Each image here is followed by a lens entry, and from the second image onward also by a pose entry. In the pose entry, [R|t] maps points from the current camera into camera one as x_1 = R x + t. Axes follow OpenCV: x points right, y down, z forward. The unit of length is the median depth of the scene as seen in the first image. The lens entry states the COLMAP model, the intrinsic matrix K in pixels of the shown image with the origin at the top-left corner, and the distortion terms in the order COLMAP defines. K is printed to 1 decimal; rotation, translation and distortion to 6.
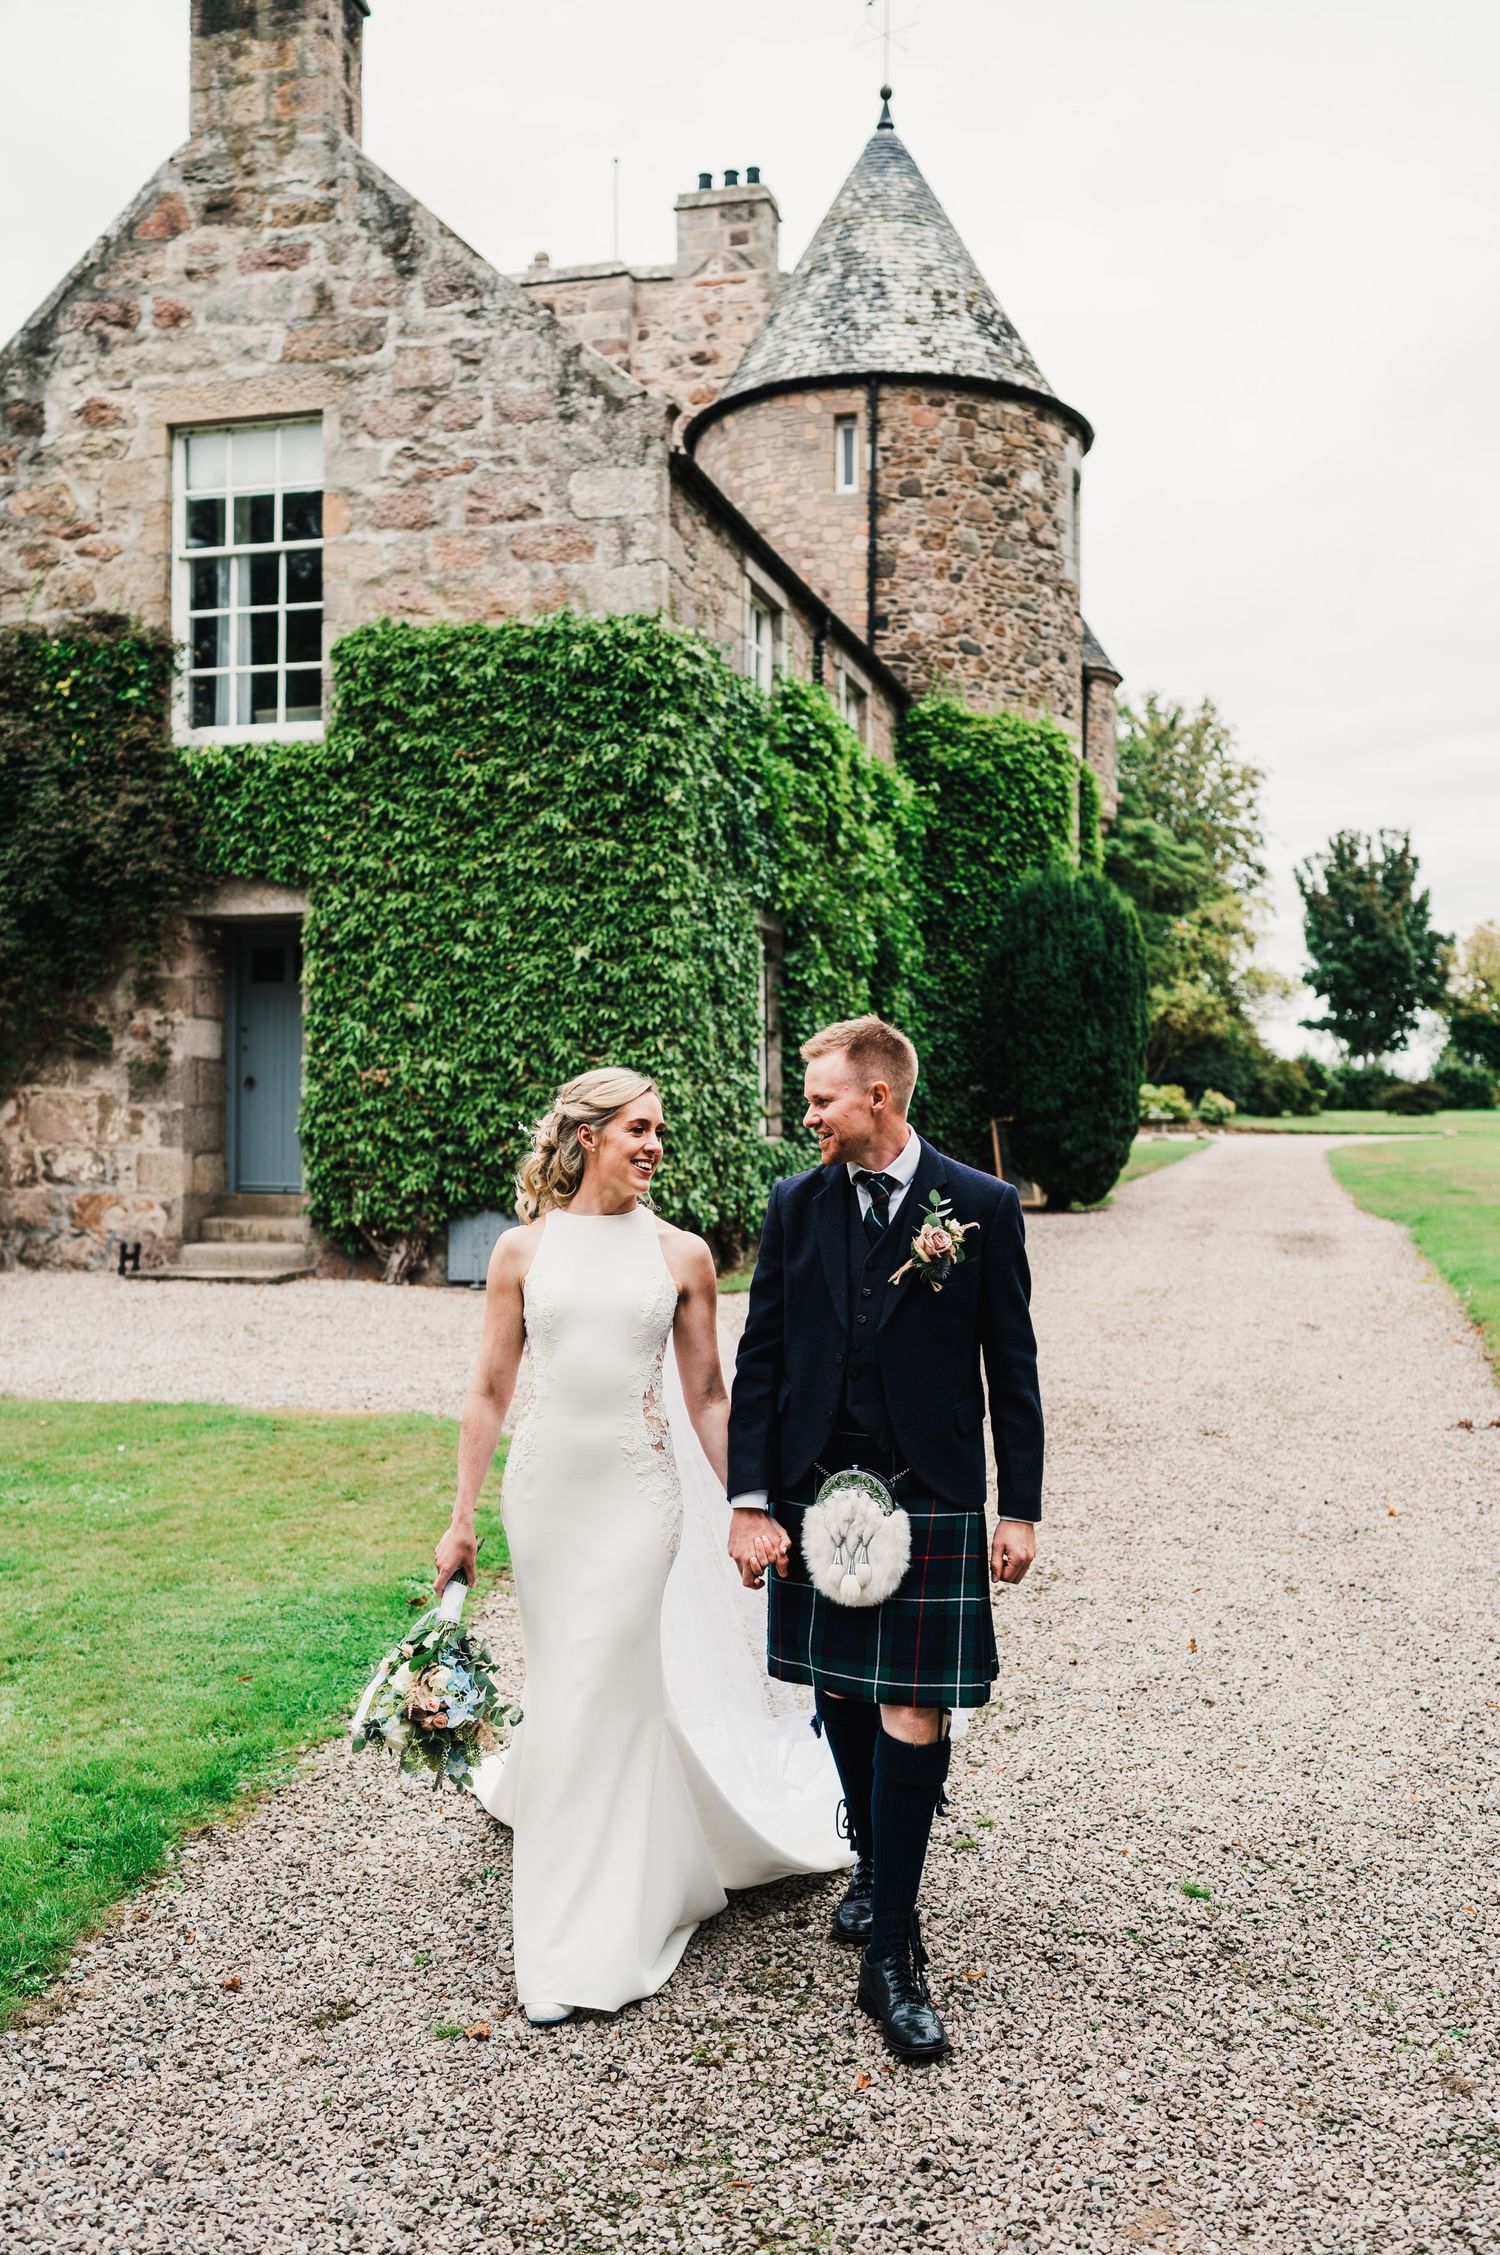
lens RADIAL K [[2134.6, 0, 750.0], [0, 2134.6, 1127.5], [0, 0, 1]] dist [-0.007568, 0.005143]
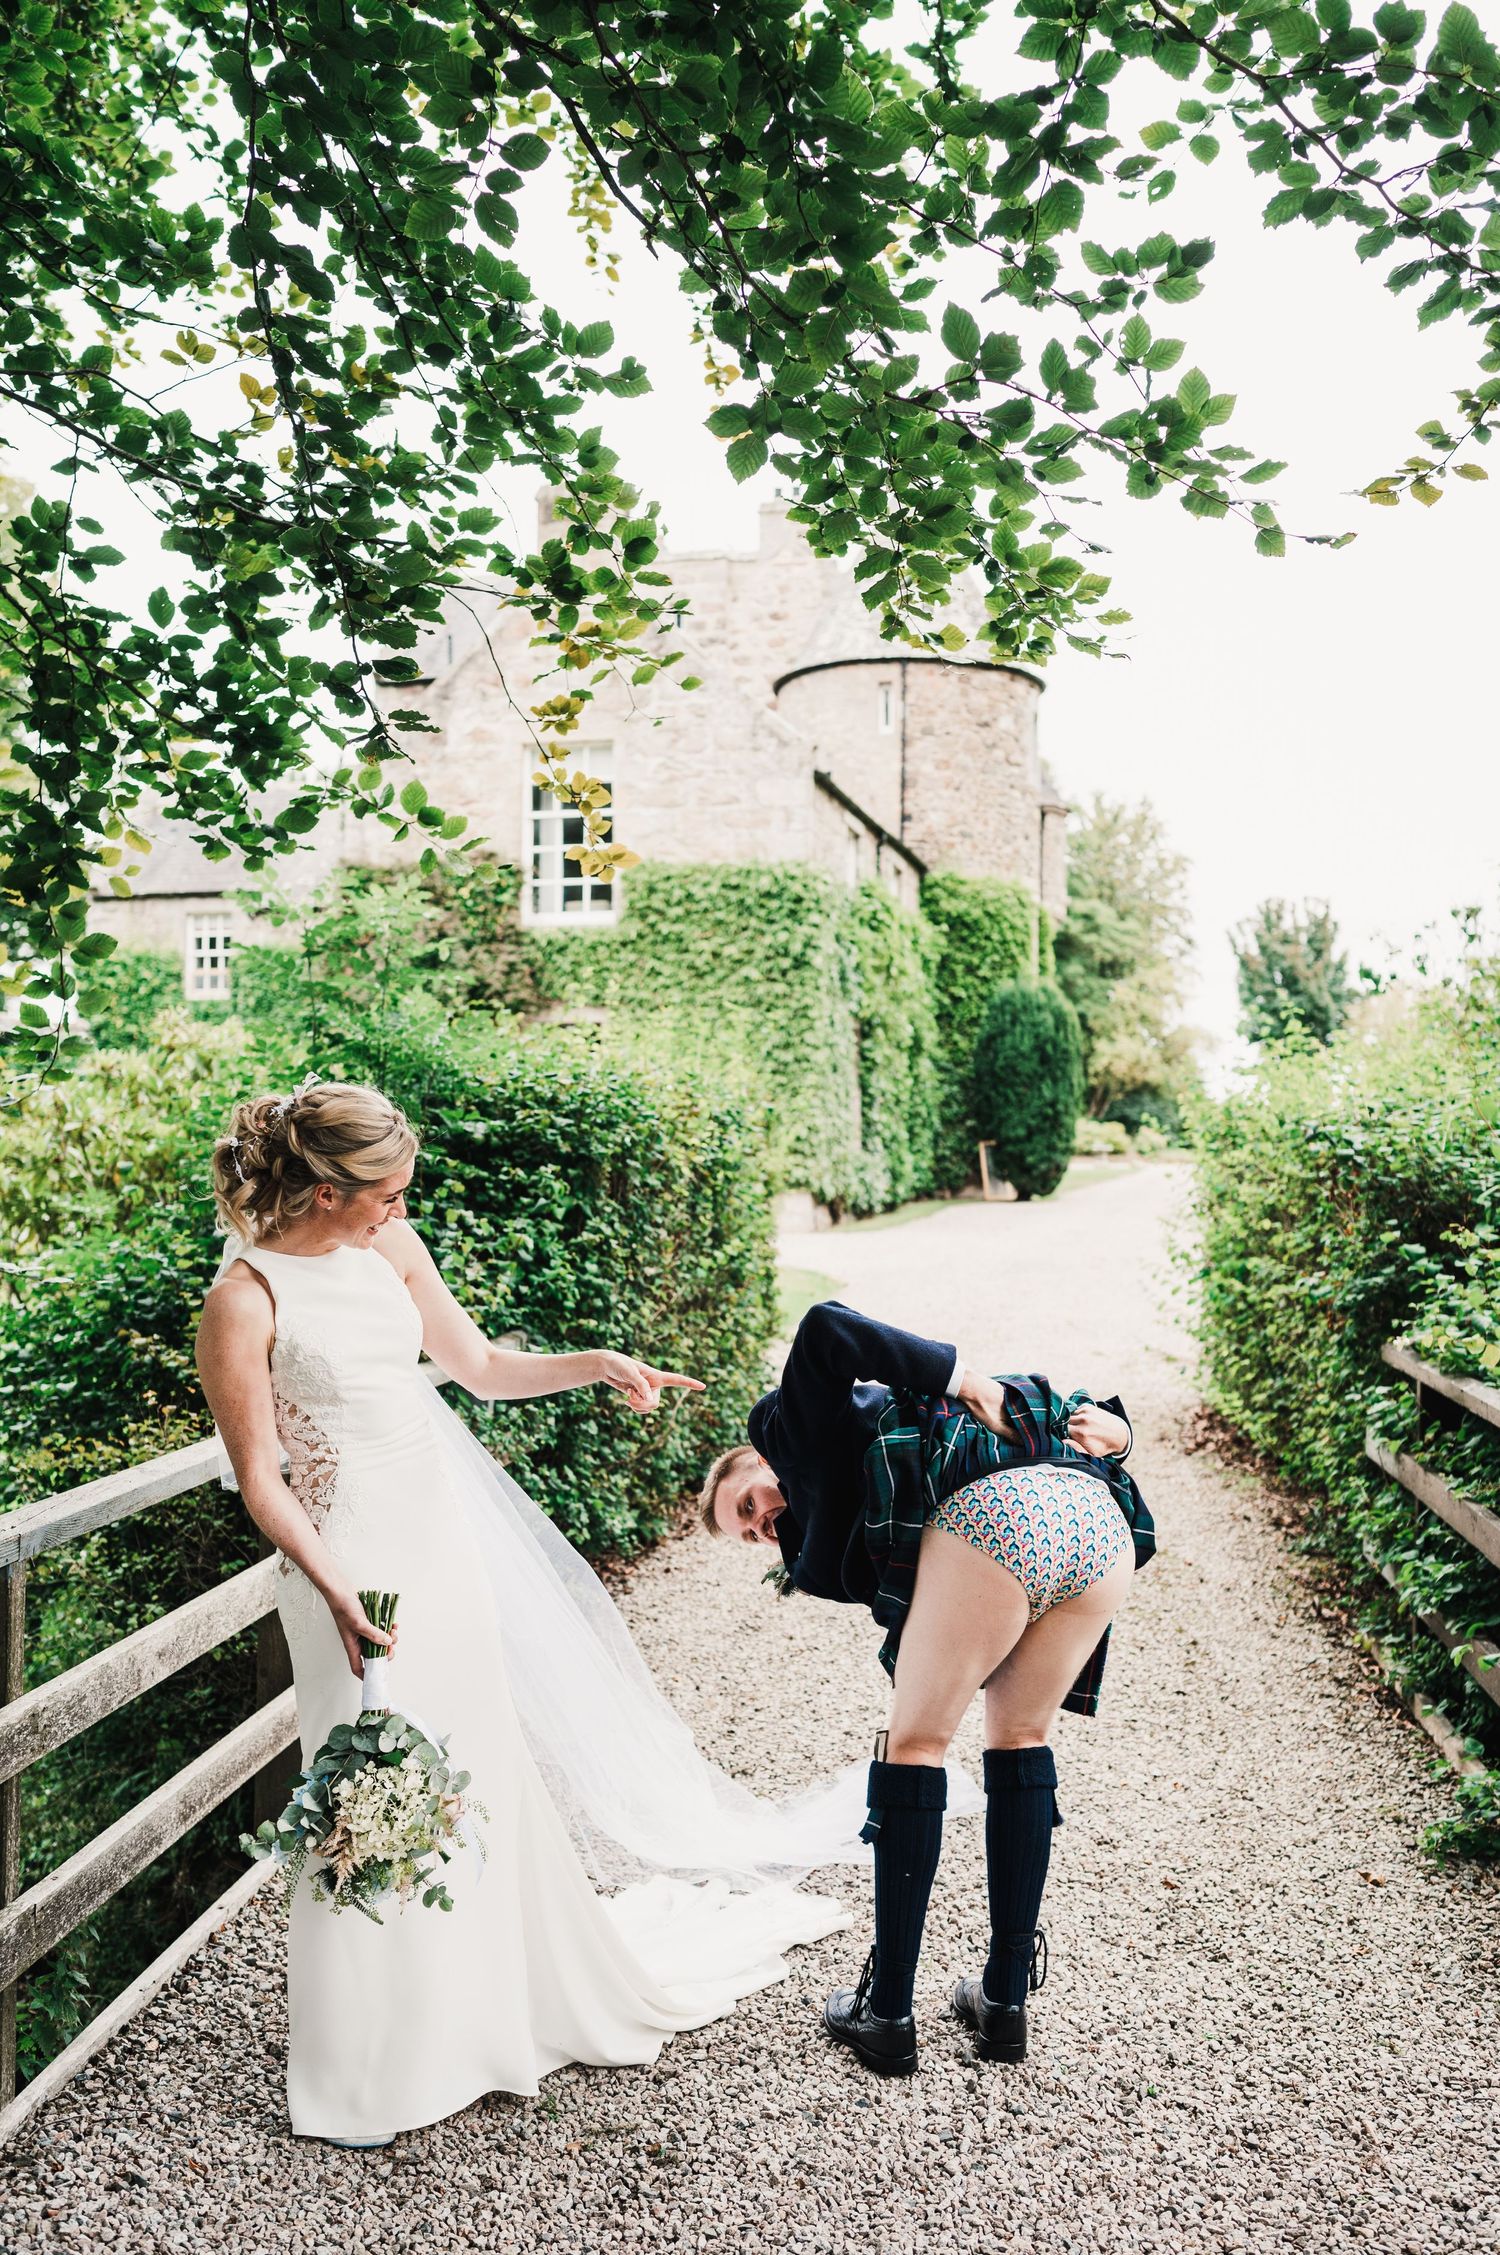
lens RADIAL K [[2134.6, 0, 750.0], [0, 2134.6, 1127.5], [0, 0, 1]] dist [-0.007568, 0.005143]
pose [[0.999796, 0.002864, 0.020007, -0.093954], [-0.002497, 0.999828, -0.018363, 0.015392], [-0.020057, 0.018309, 0.999631, -0.598024]]
